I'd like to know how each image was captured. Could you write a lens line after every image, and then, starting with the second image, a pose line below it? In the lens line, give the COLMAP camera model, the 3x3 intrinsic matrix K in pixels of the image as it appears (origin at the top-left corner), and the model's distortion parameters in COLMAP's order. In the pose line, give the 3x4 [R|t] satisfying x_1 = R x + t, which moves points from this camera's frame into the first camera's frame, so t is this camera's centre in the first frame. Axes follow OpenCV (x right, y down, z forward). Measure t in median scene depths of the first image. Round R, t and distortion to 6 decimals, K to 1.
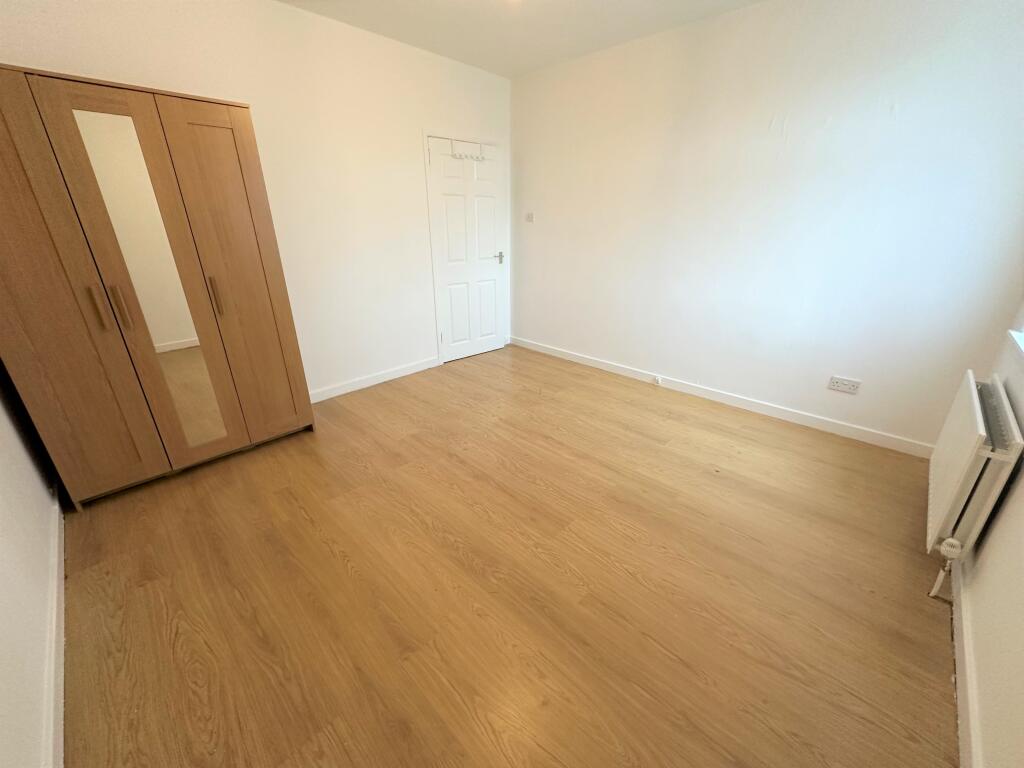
lens RADIAL K [[407.4, 0, 514.4], [0, 407.4, 381.3], [0, 0, 1]] dist [0.000877, 0.000067]
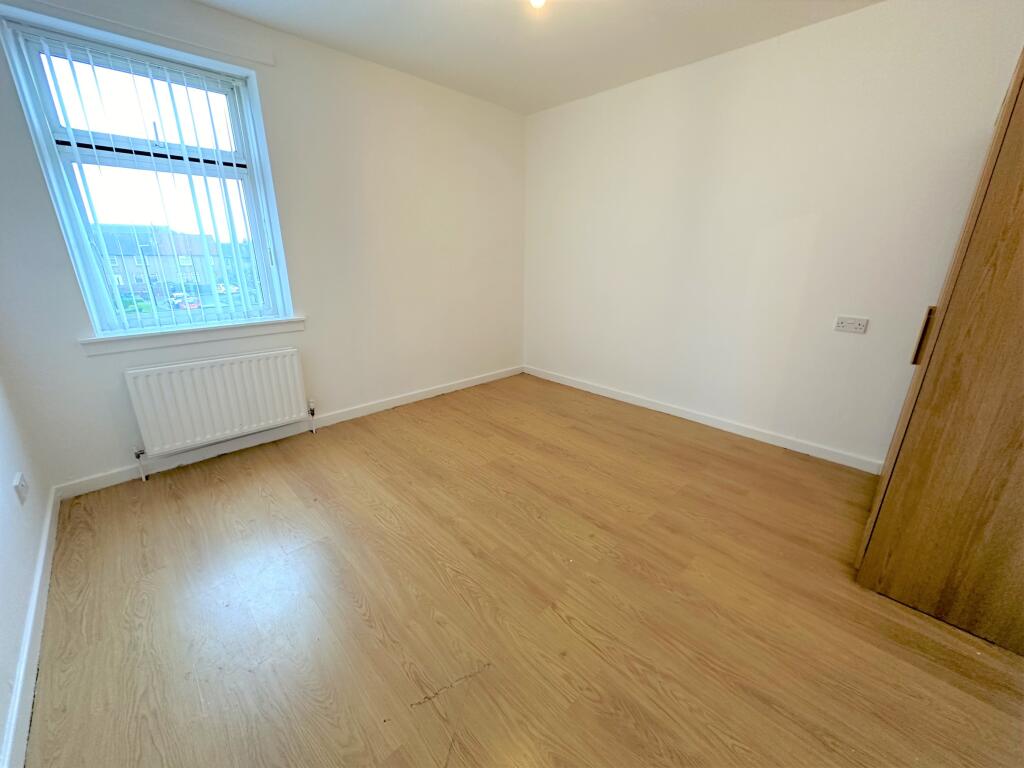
lens RADIAL K [[407.4, 0, 512.3], [0, 407.4, 382.0], [0, 0, 1]] dist [0.000877, 0.000067]
pose [[-0.999662, -0.012810, 0.022625, 0.015798], [0.004630, 0.768601, 0.639711, -0.564493], [-0.025584, 0.639600, -0.768282, 1.446973]]
